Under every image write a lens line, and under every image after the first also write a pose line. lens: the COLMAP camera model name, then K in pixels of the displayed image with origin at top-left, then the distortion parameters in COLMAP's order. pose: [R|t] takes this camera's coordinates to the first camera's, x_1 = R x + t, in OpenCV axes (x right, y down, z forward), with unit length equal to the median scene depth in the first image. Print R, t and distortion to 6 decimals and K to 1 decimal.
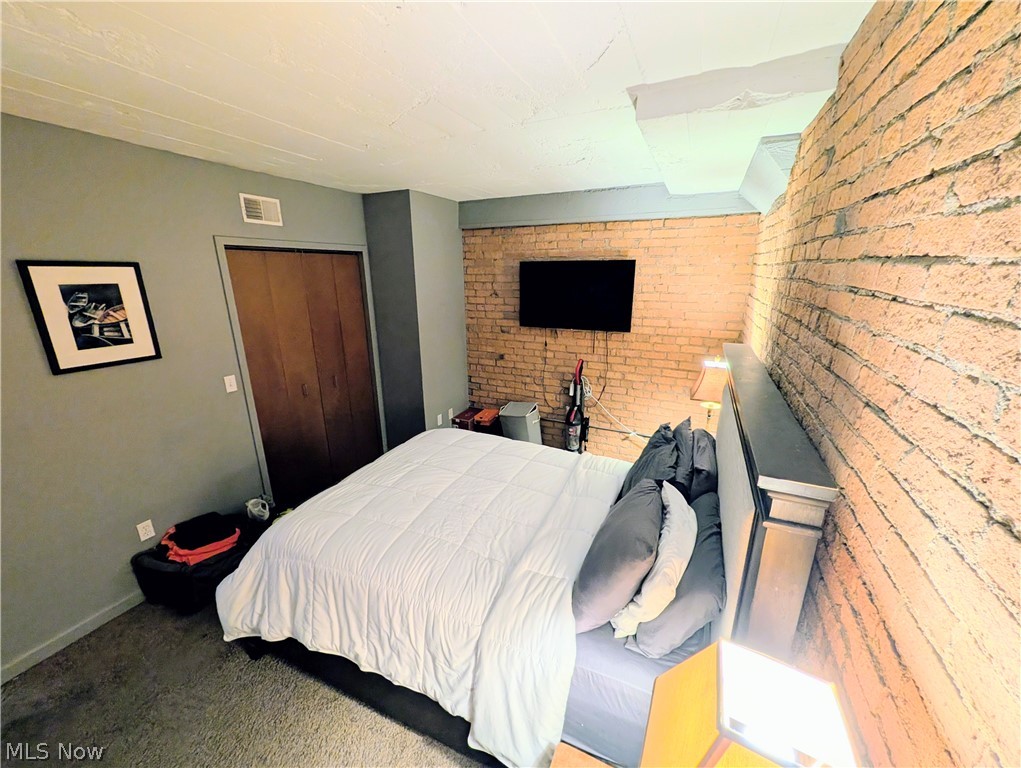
lens RADIAL K [[393.2, 0, 512.0], [0, 393.2, 383.0], [0, 0, 1]] dist [-0.000305, 0.000206]
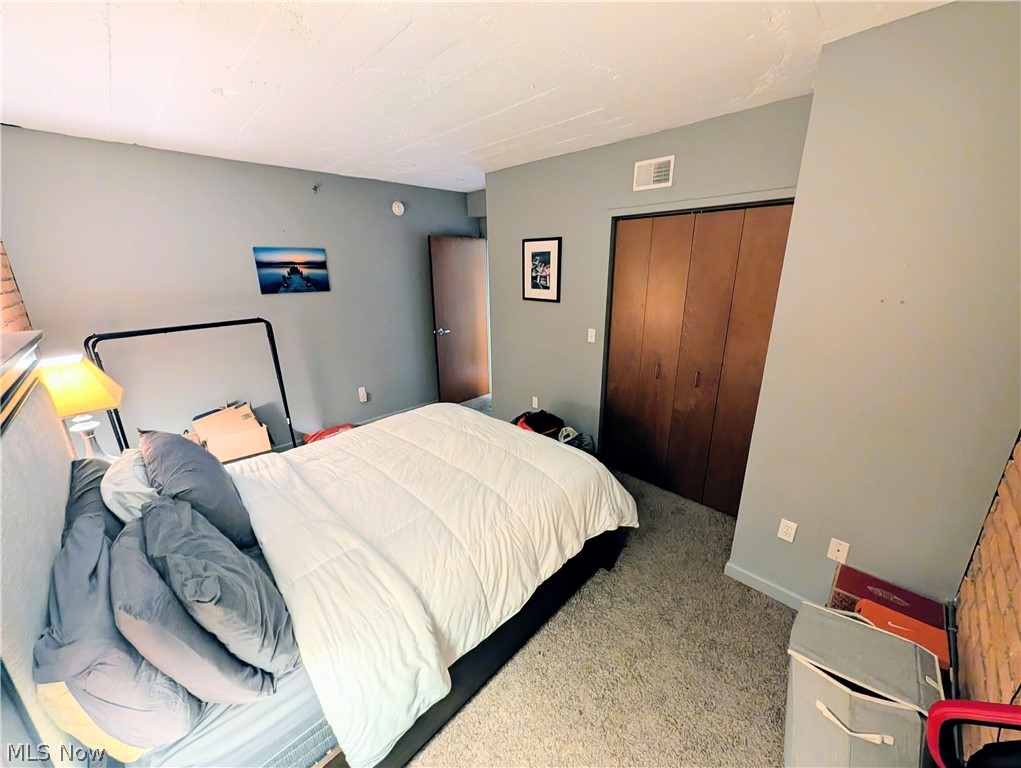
lens RADIAL K [[393.2, 0, 510.8], [0, 393.2, 382.6], [0, 0, 1]] dist [-0.000305, 0.000206]
pose [[-0.353953, 0.279437, -0.892543, 0.635583], [-0.244852, 0.893351, 0.376790, -0.336943], [0.902643, 0.351907, -0.247784, 1.432015]]
